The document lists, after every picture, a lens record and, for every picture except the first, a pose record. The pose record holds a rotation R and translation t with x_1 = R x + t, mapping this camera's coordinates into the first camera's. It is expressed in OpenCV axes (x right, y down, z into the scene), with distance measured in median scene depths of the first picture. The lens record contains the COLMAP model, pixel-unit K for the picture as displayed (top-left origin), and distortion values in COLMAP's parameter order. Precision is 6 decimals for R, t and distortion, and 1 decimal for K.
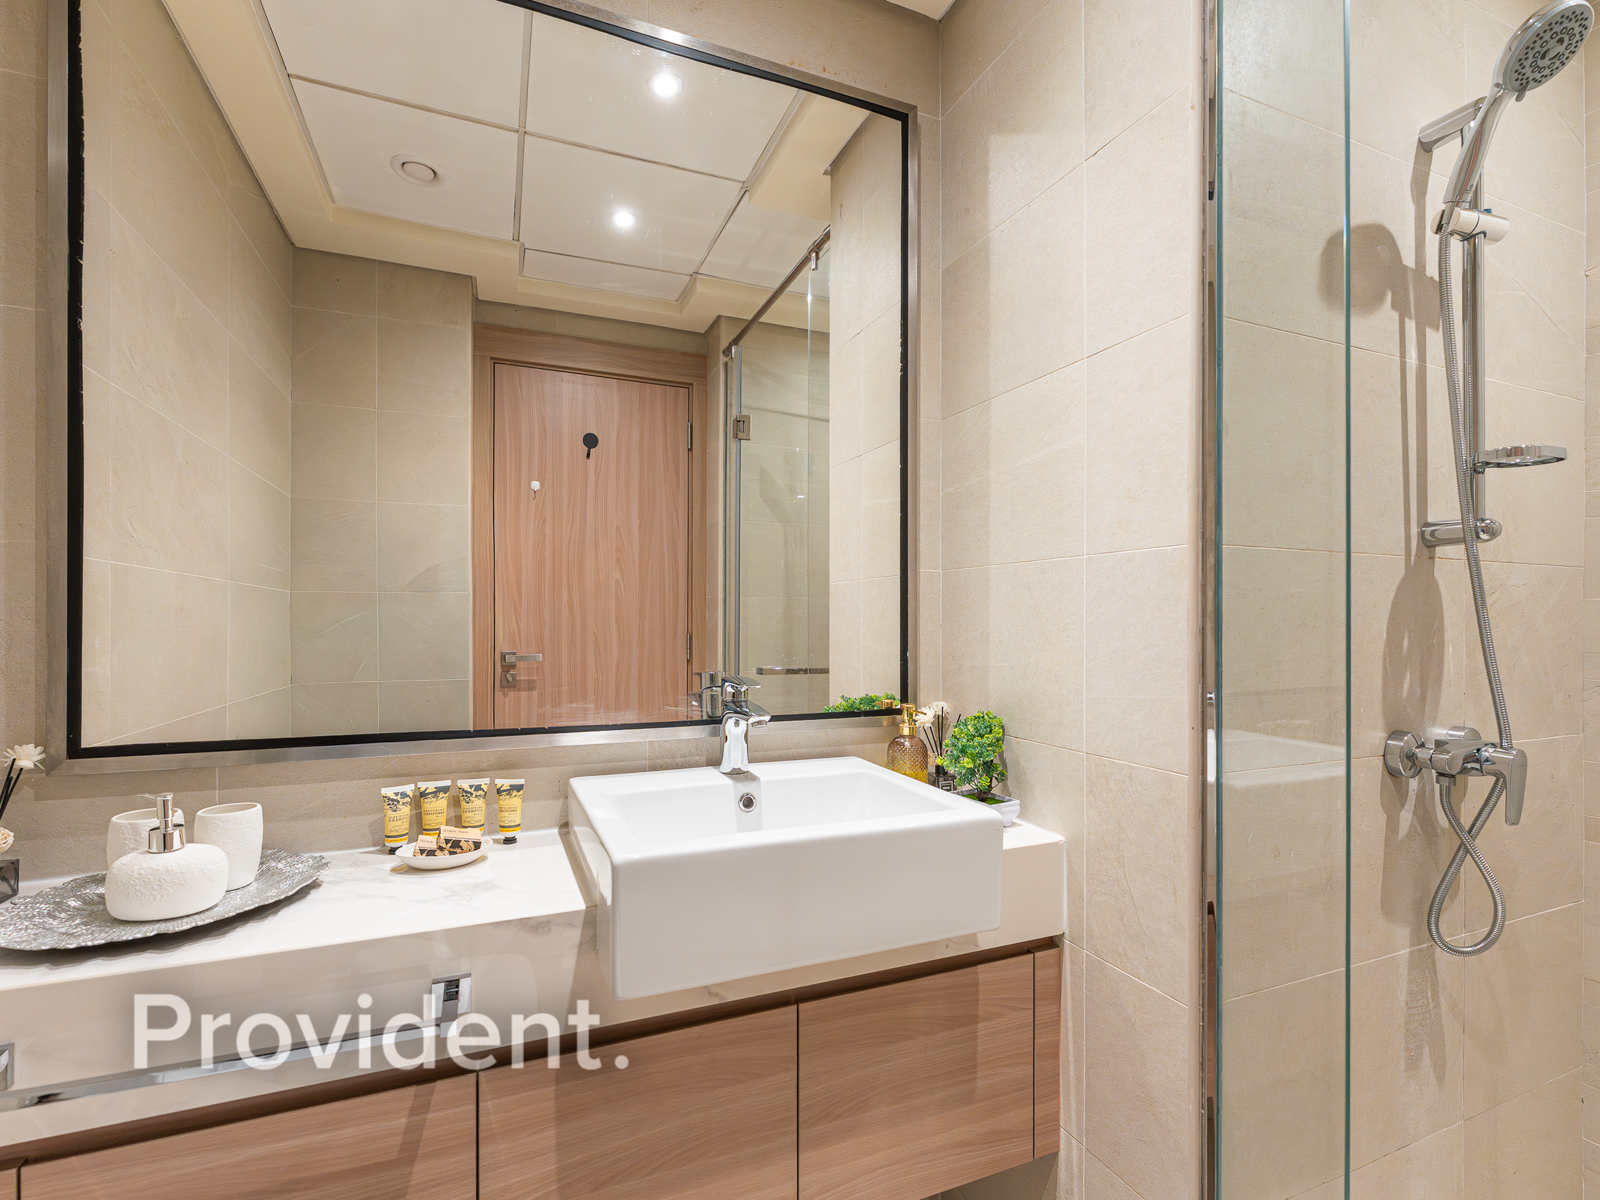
lens RADIAL K [[736.3, 0, 787.2], [0, 736.3, 616.9], [0, 0, 1]] dist [-0.001879, -0.000787]
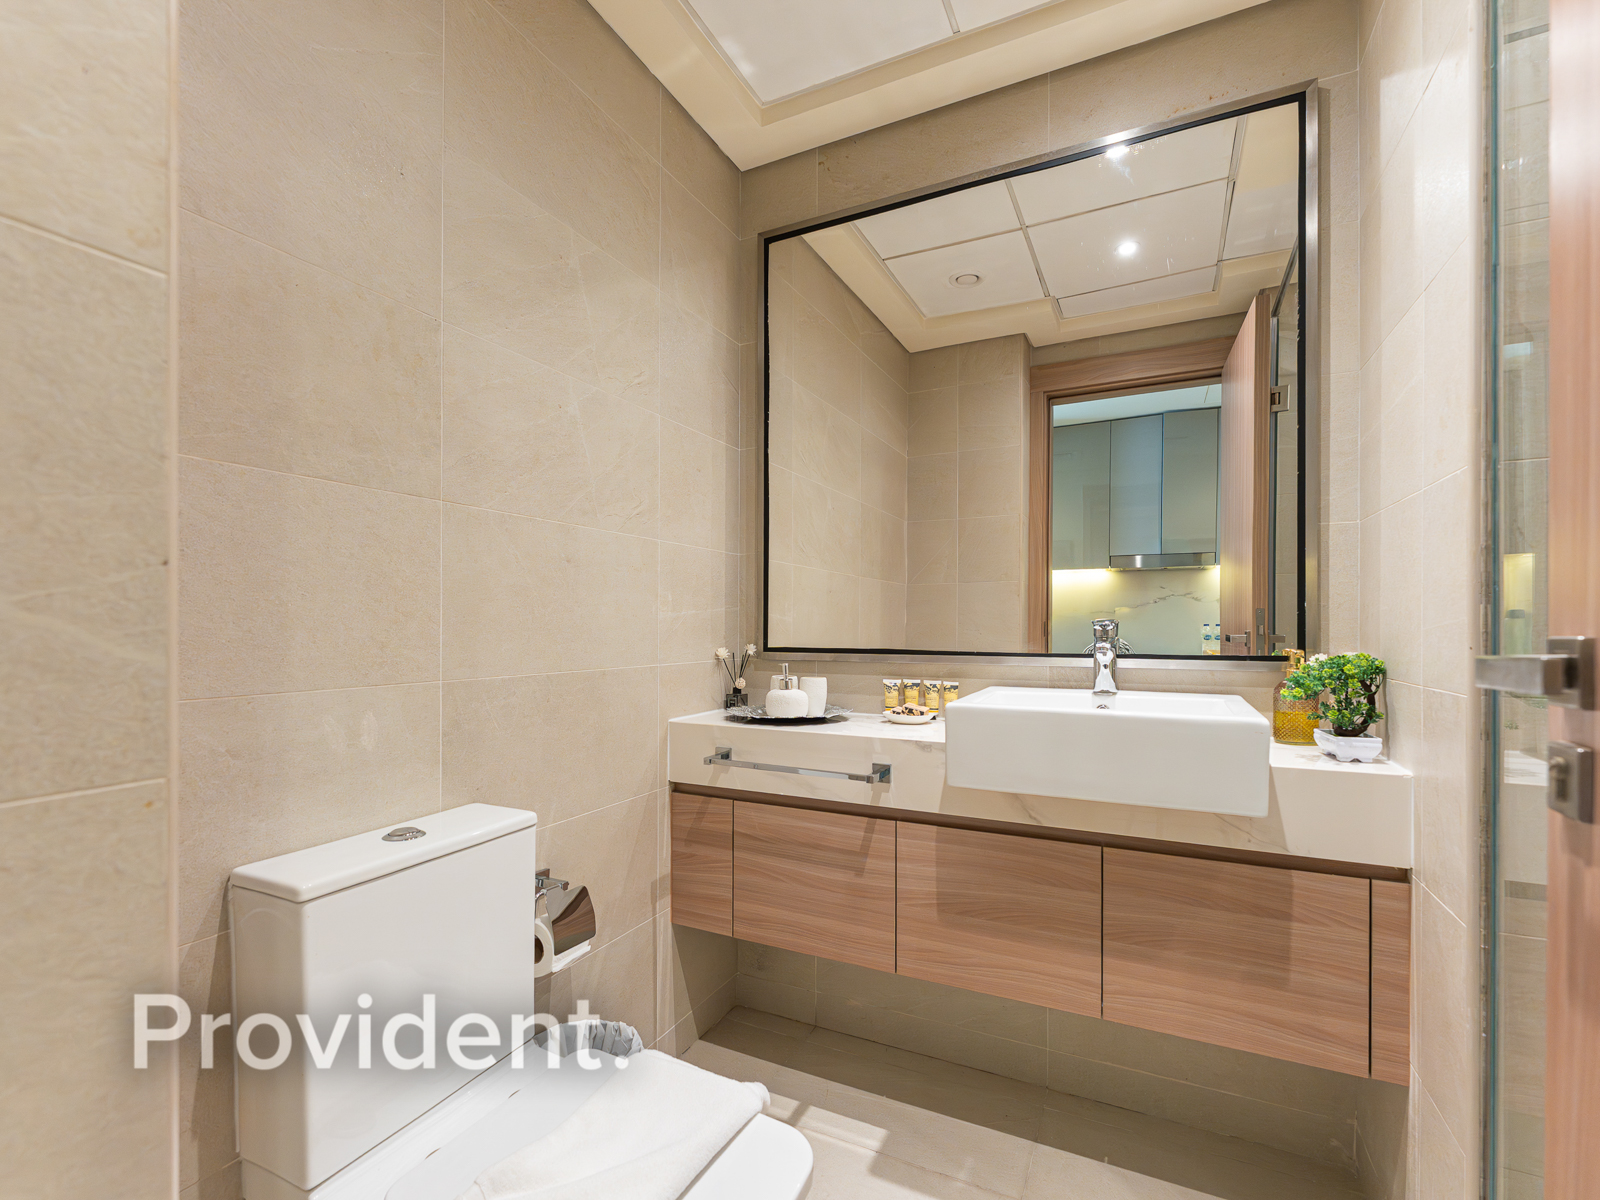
lens RADIAL K [[736.3, 0, 787.2], [0, 736.3, 616.9], [0, 0, 1]] dist [-0.001879, -0.000787]
pose [[0.649240, -0.013733, -0.760460, 0.579905], [0.002957, 0.999875, -0.015533, 0.099695], [0.760578, 0.007836, 0.649199, -0.289824]]
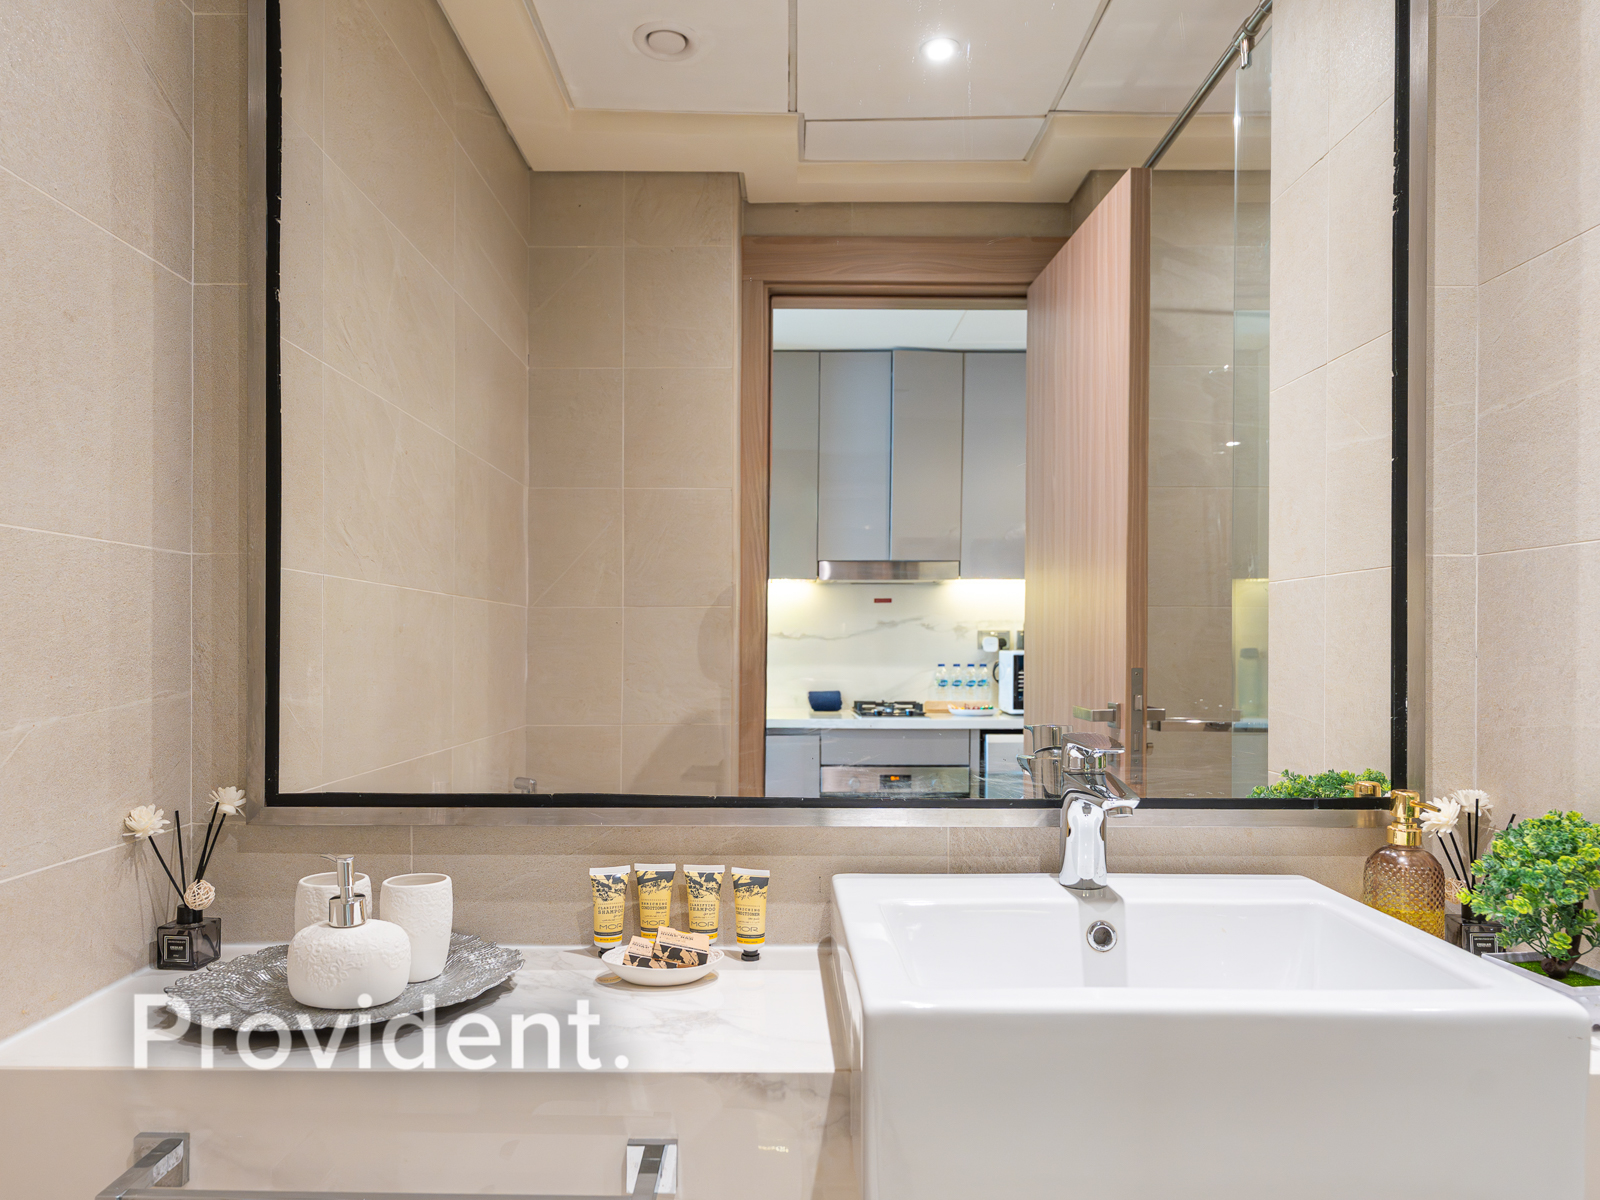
lens RADIAL K [[1082.2, 0, 784.9], [0, 1082.2, 641.8], [0, 0, 1]] dist [0.002842, 0.000021]
pose [[0.925112, -0.001068, -0.379693, 0.045634], [0.001569, 0.999998, 0.001011, 0.001689], [0.379691, -0.001531, 0.925112, 0.051299]]
